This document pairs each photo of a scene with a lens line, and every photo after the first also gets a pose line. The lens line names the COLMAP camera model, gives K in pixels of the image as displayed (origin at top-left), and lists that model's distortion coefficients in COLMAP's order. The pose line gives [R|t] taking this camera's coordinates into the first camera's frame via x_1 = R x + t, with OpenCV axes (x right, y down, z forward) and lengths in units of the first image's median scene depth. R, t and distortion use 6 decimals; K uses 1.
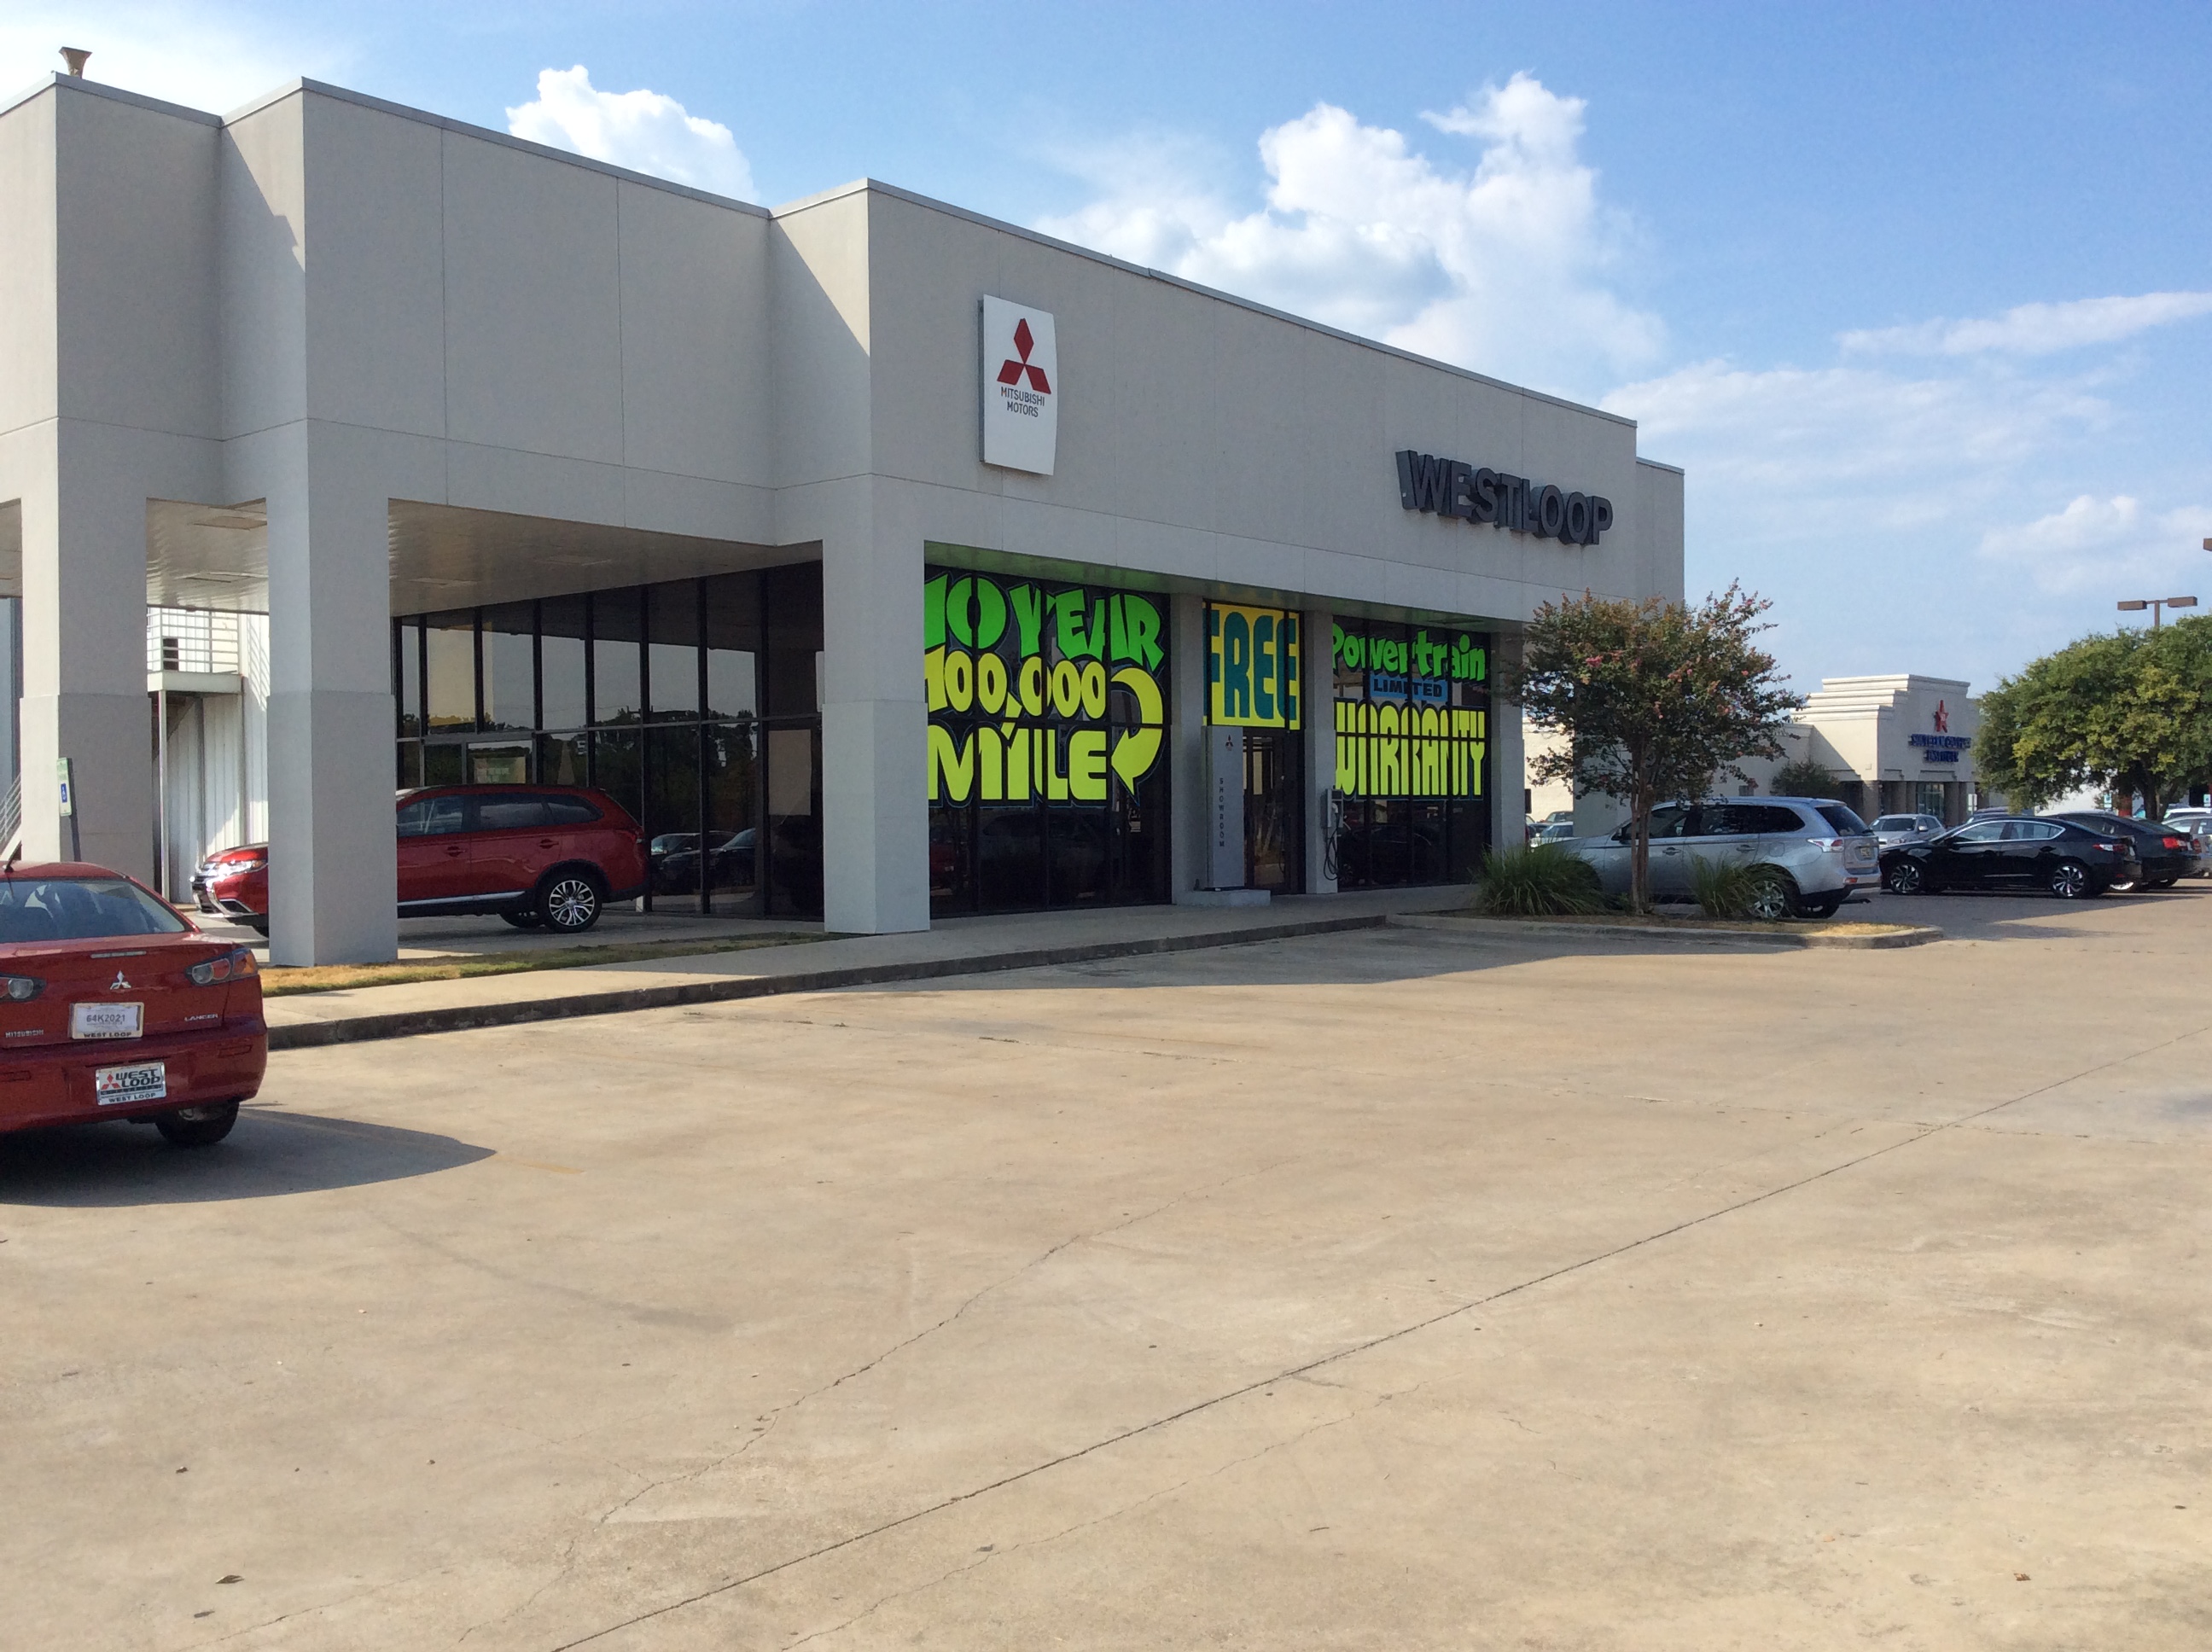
lens RADIAL K [[2040.0, 0, 1077.3], [0, 2040.0, 896.5], [0, 0, 1]] dist [0.054103, 0.000000]
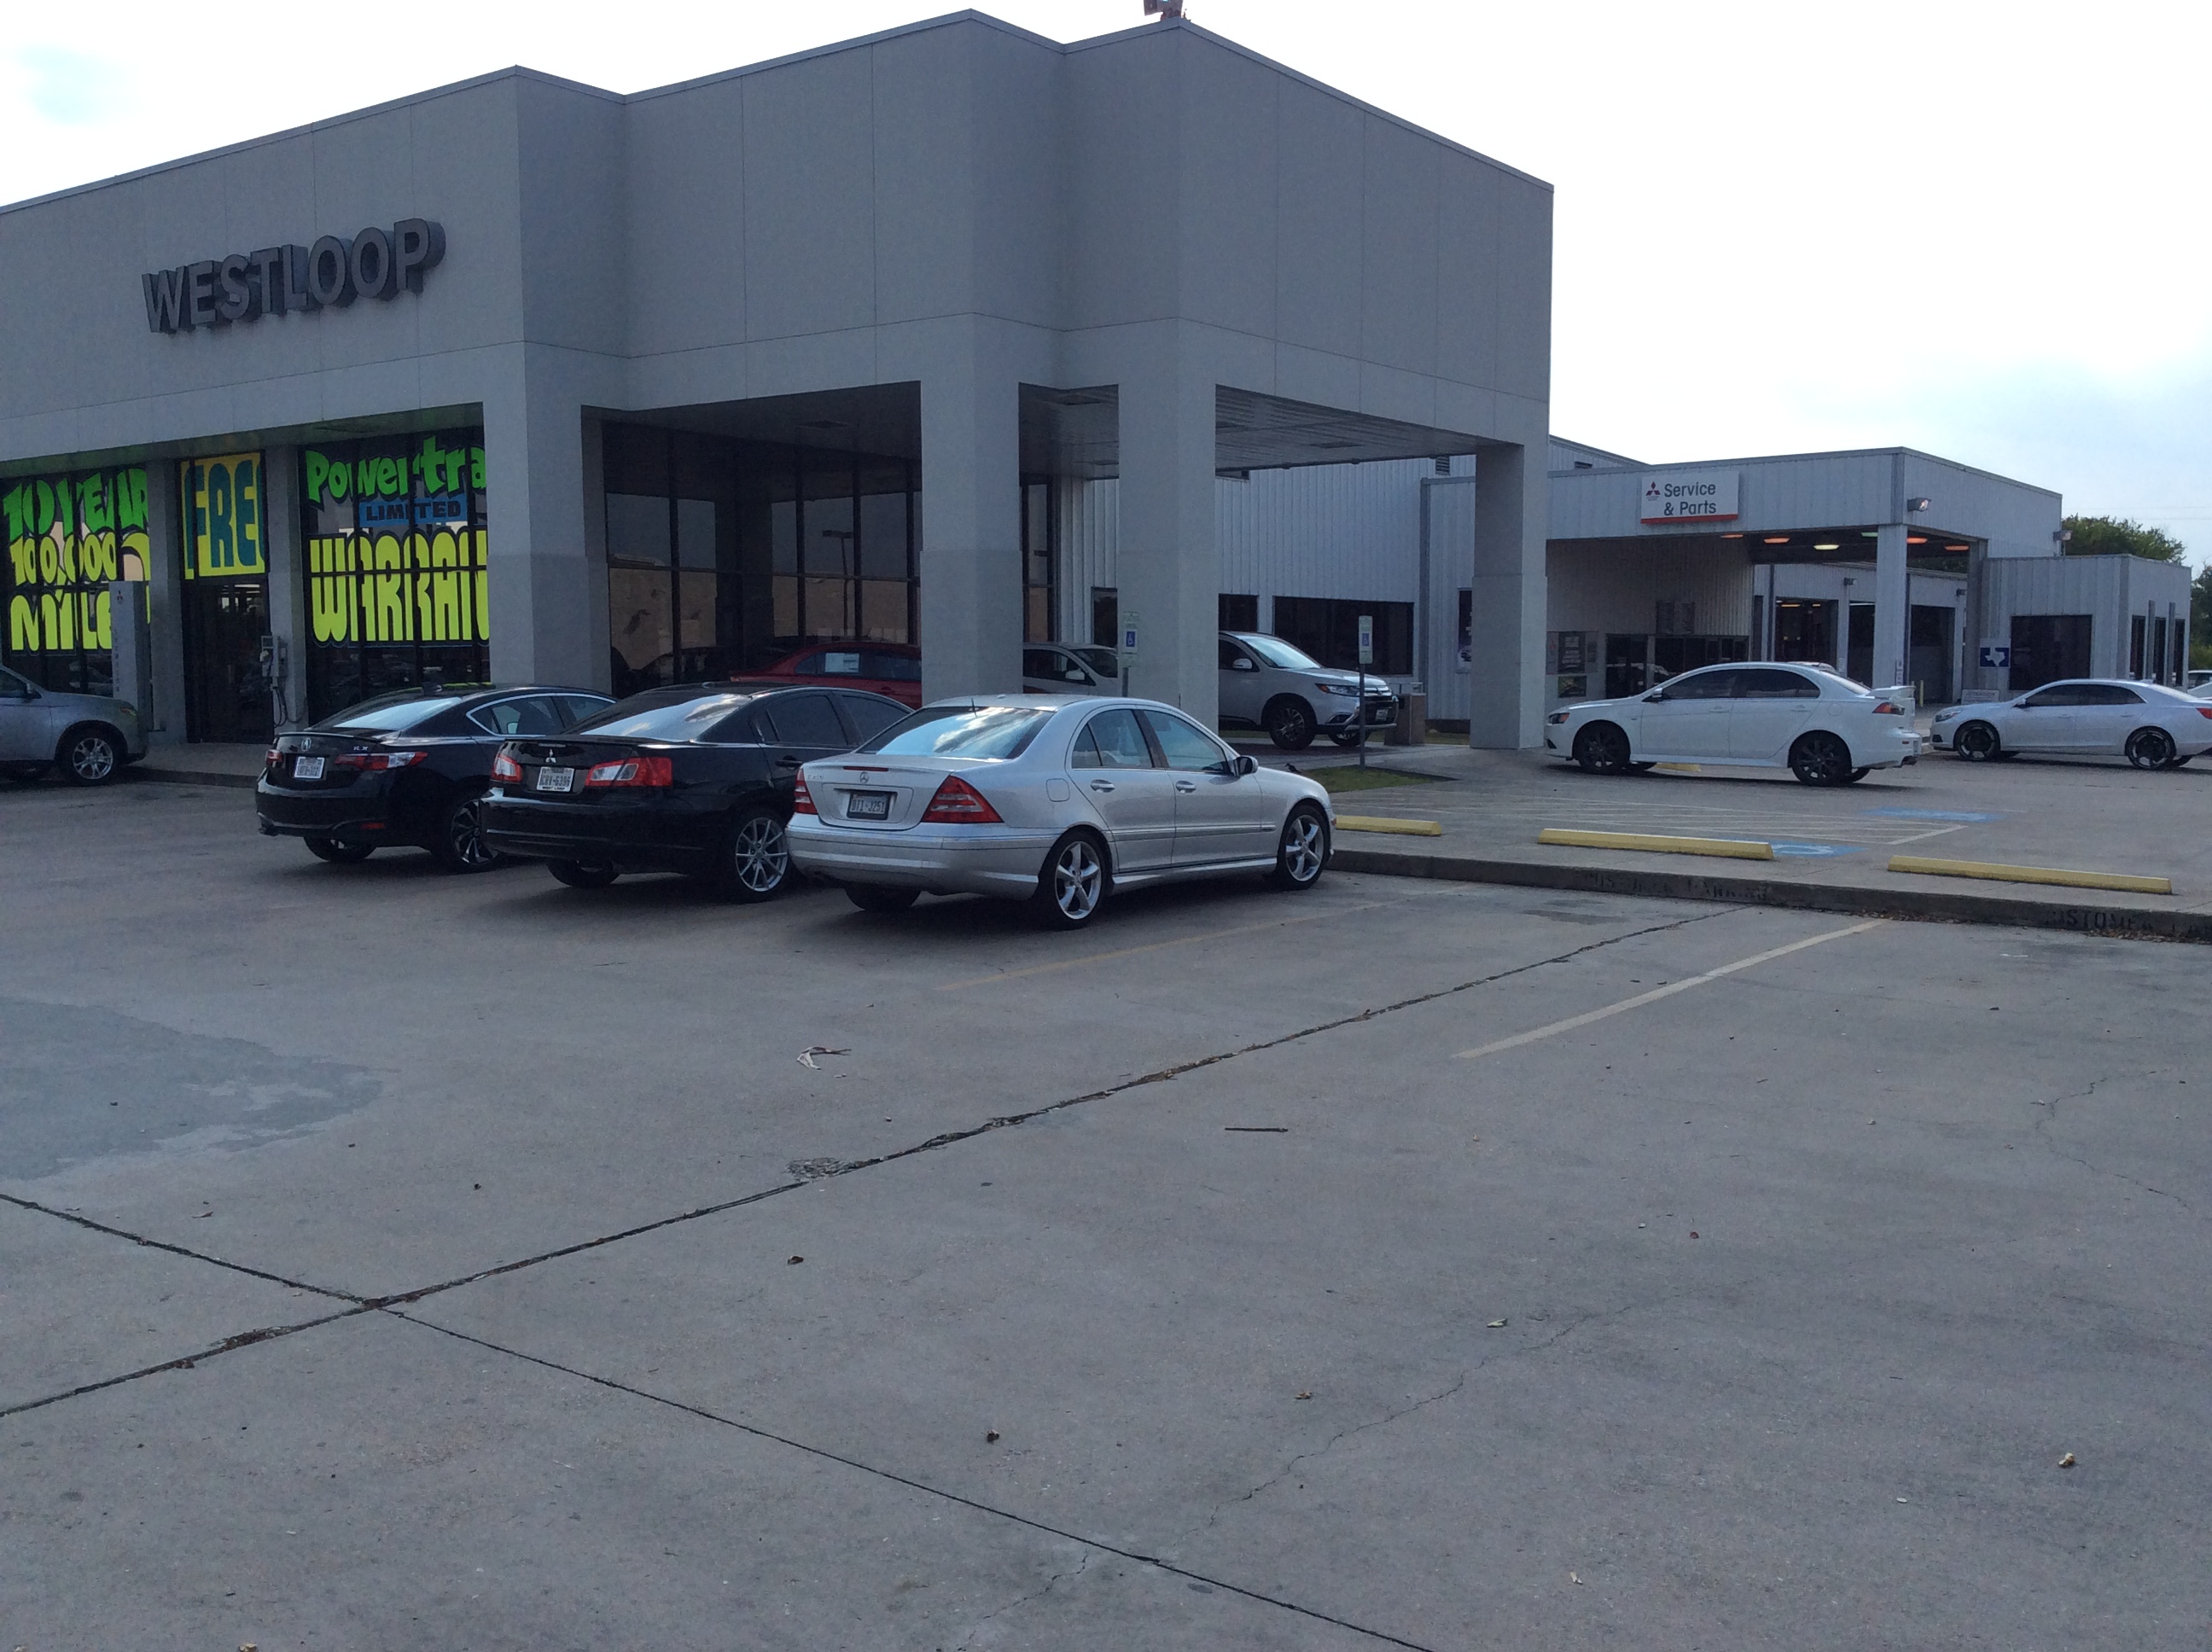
lens RADIAL K [[2040.0, 0, 1065.6], [0, 2040.0, 817.4], [0, 0, 1]] dist [0.054103, 0.000000]
pose [[0.061542, 0.096068, -0.993470, 1.054948], [-0.023825, 0.995215, 0.094760, -0.065538], [0.997820, 0.017837, 0.063537, 1.254703]]
